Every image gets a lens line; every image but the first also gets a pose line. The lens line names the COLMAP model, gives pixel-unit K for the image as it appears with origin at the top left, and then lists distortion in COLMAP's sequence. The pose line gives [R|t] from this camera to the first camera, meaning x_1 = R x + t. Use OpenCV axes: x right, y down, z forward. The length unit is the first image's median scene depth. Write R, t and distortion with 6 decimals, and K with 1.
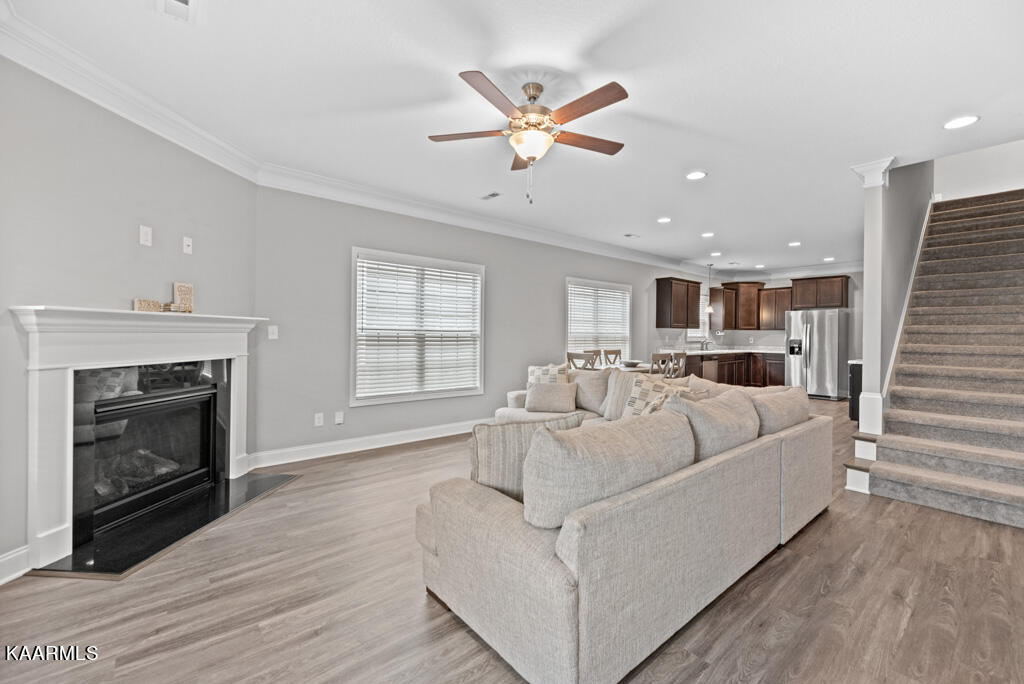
lens RADIAL K [[415.8, 0, 511.6], [0, 415.8, 338.6], [0, 0, 1]] dist [-0.000581, -0.000054]
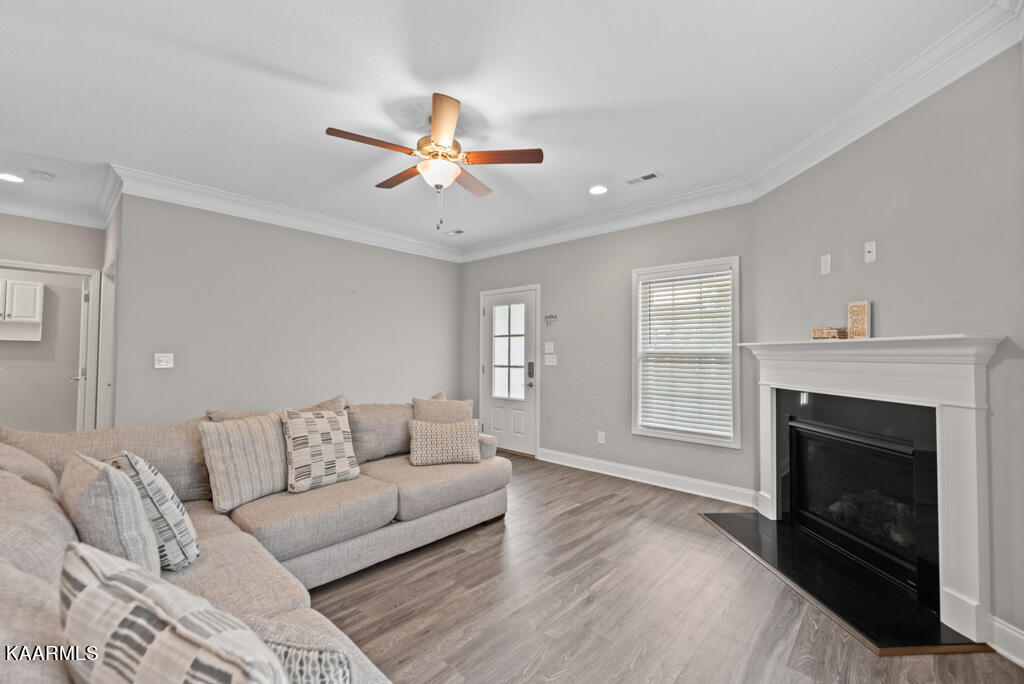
lens RADIAL K [[422.2, 0, 514.2], [0, 422.2, 343.6], [0, 0, 1]] dist [0.000528, 0.000049]
pose [[-0.991373, 0.004601, -0.130993, -0.015656], [0.006298, 0.999902, -0.012542, -0.063524], [0.130922, -0.013259, -0.991304, 2.465841]]
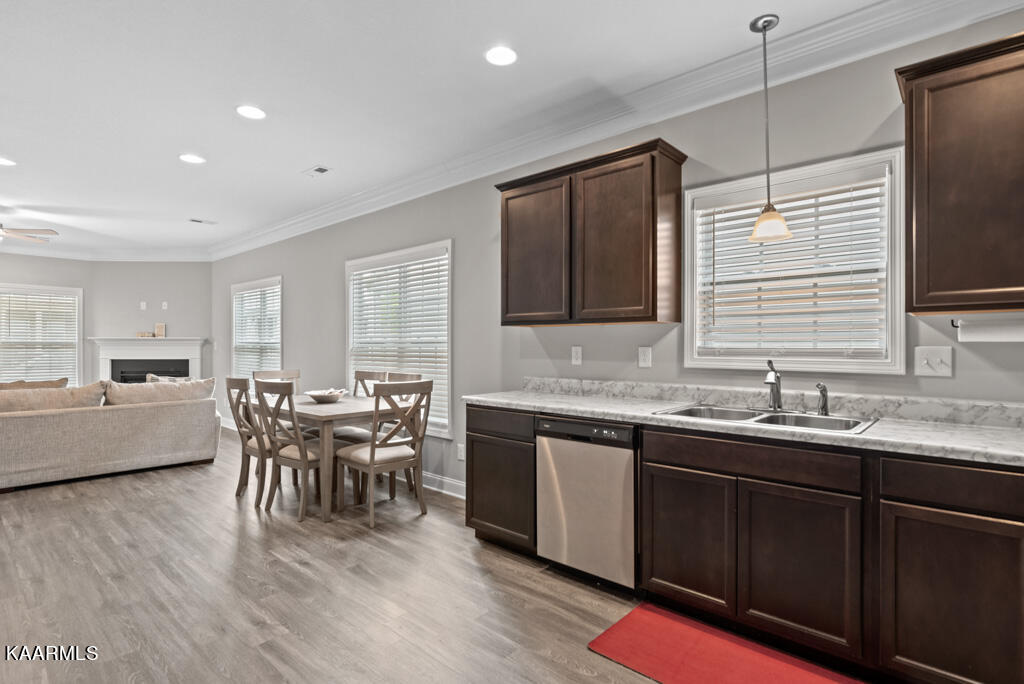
lens RADIAL K [[509.0, 0, 511.8], [0, 509.0, 347.1], [0, 0, 1]] dist [0.000138, -0.000021]
pose [[0.155042, -0.001043, -0.987907, 3.024935], [-0.007168, 0.999972, -0.002180, -0.023215], [0.987882, 0.007420, 0.155030, 3.424919]]
